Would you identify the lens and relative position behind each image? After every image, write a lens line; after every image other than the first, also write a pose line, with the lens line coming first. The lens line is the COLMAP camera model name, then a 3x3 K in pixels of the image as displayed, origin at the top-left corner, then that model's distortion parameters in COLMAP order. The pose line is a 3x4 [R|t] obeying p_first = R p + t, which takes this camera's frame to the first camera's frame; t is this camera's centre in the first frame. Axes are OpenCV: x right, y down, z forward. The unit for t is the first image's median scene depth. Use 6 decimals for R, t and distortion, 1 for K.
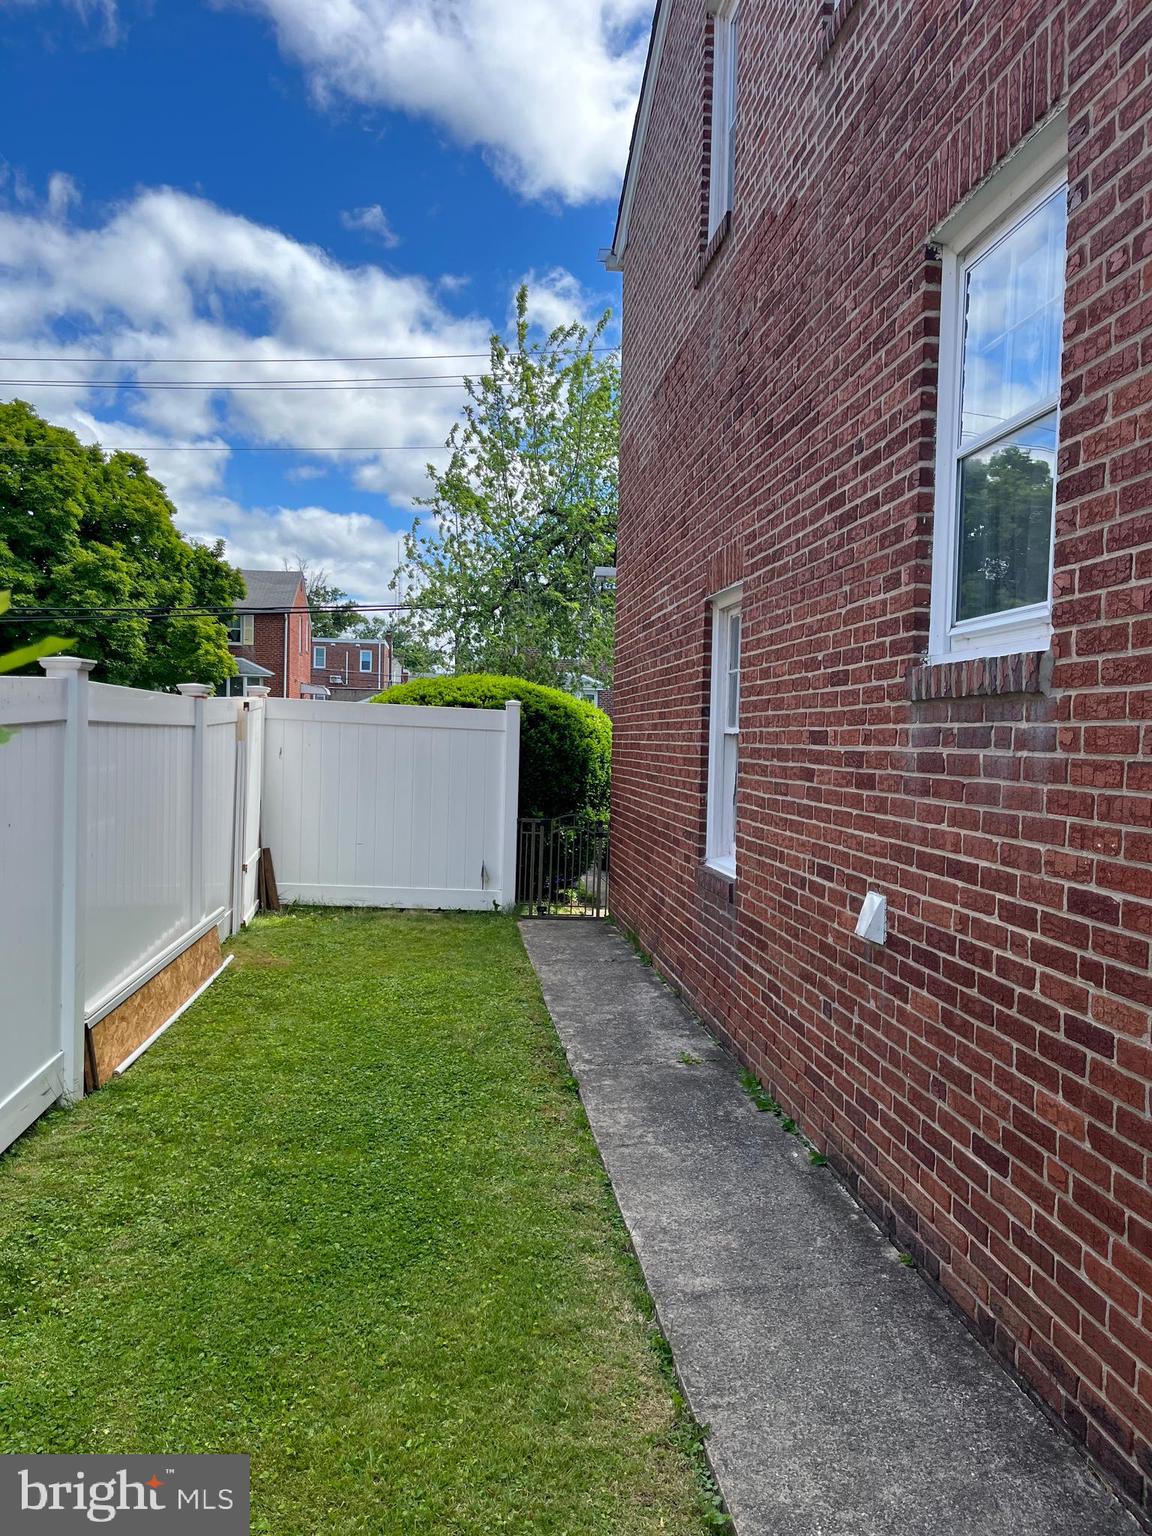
lens RADIAL K [[1160.3, 0, 576.0], [0, 1160.3, 768.0], [0, 0, 1]] dist [0.126006, -0.164746]
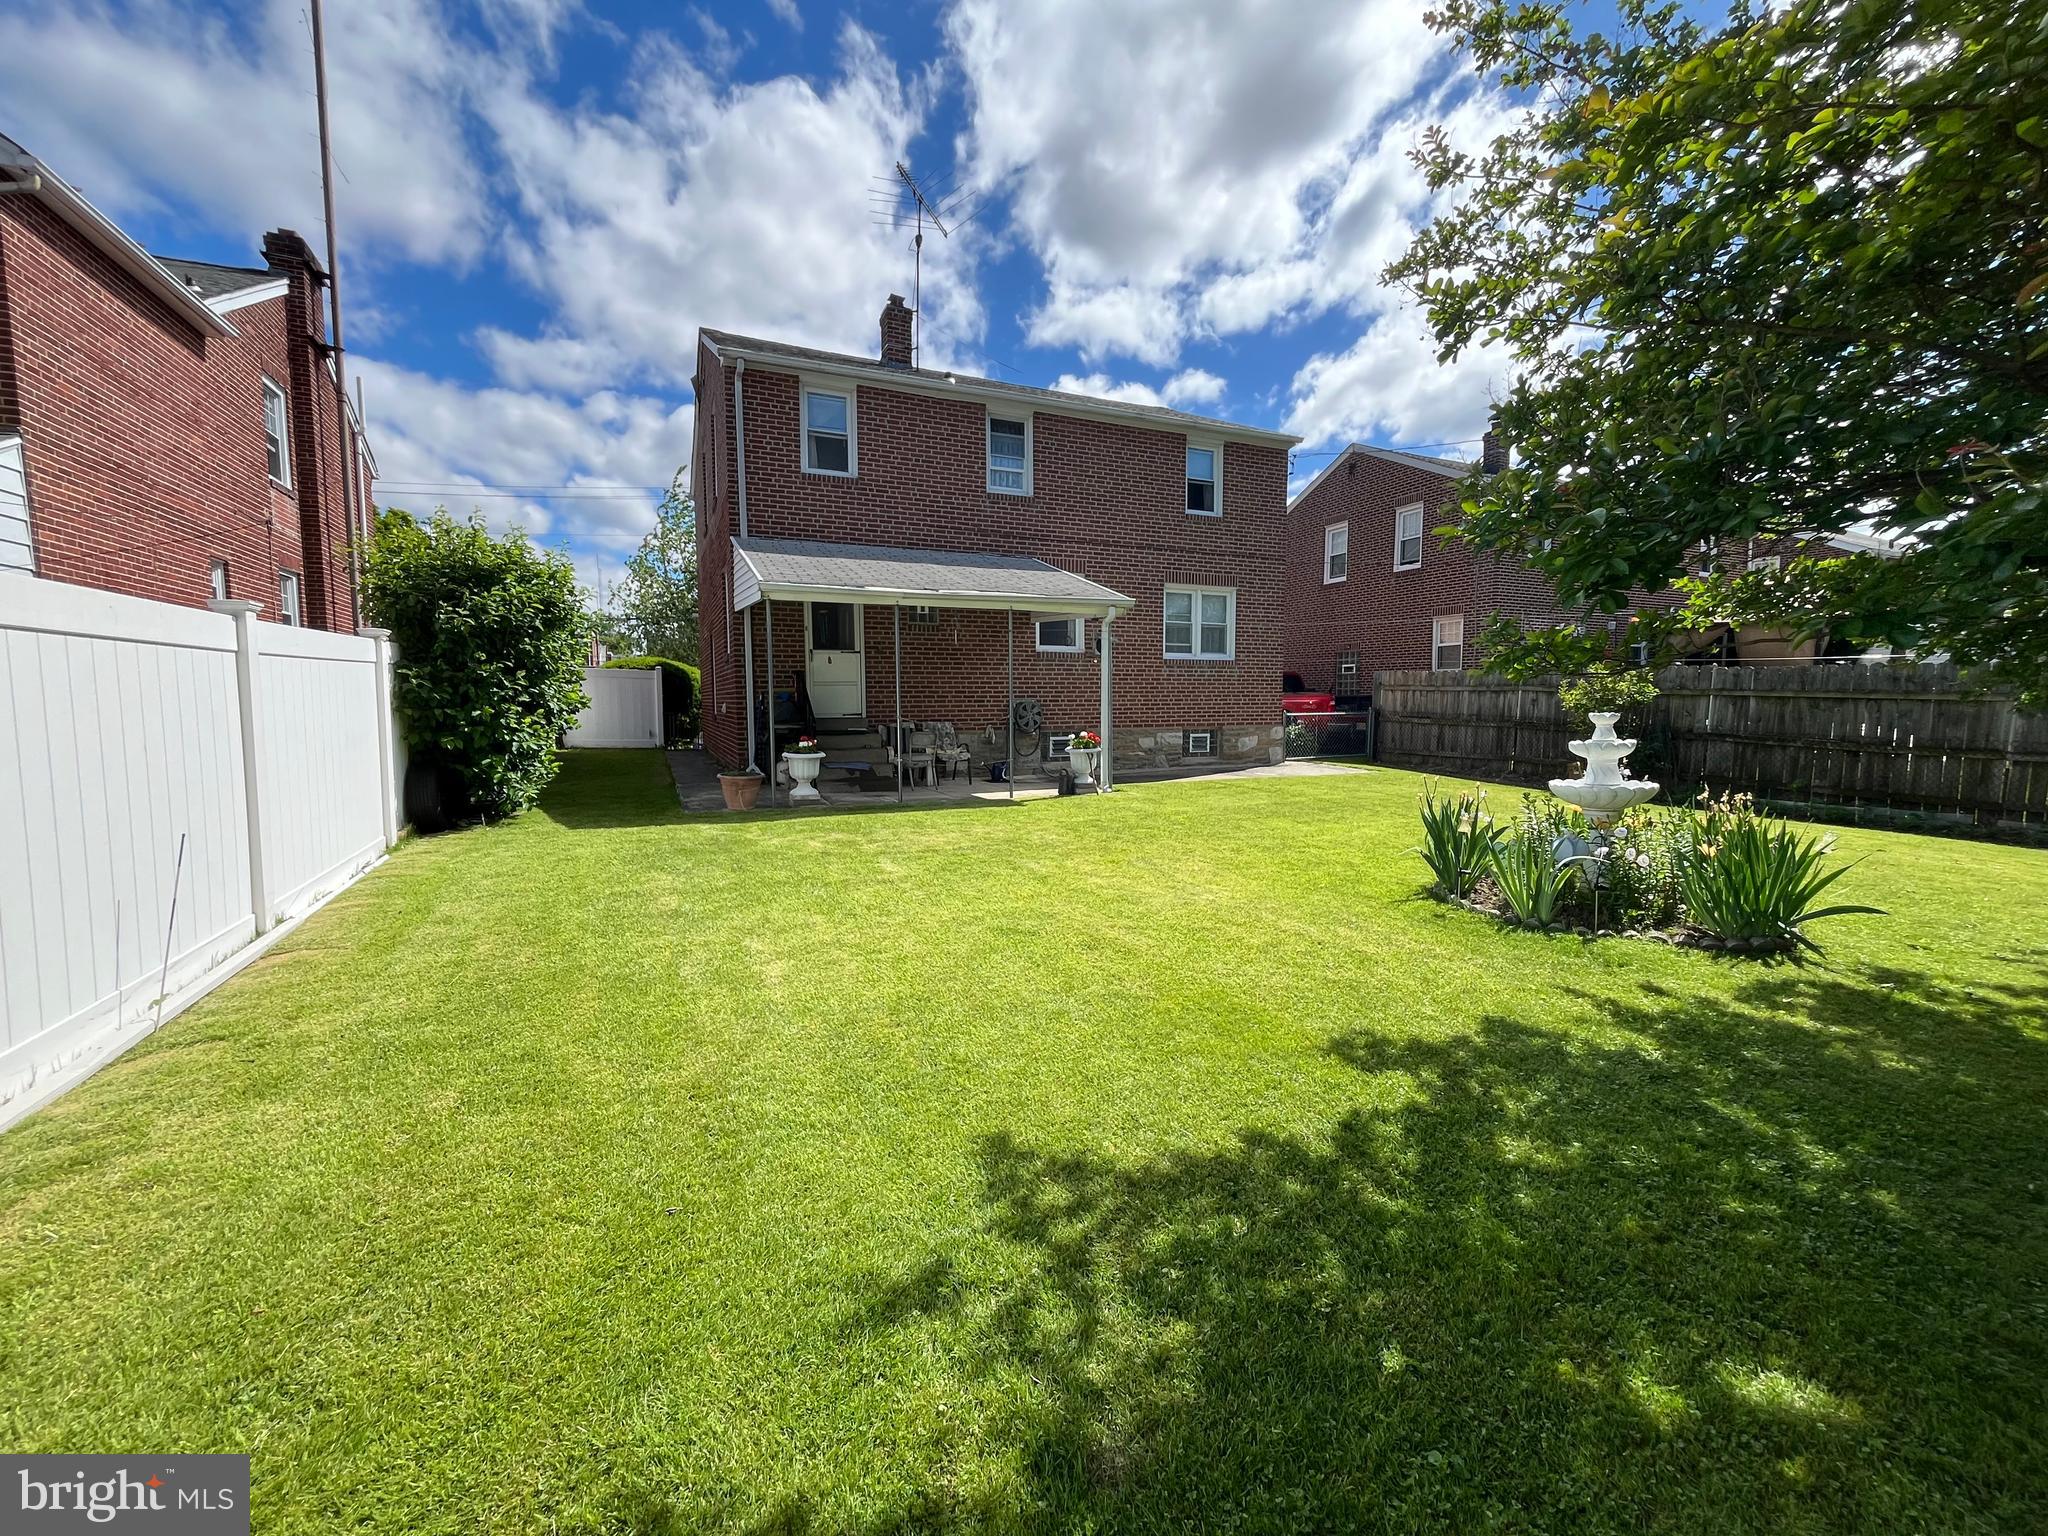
lens RADIAL K [[828.9, 0, 1024.0], [0, 828.9, 768.0], [0, 0, 1]] dist [-0.001610, -0.000094]
pose [[0.950591, -0.050995, 0.306230, 0.136546], [0.033188, 0.997456, 0.063081, 0.074838], [-0.308668, -0.049801, 0.949865, -0.969251]]
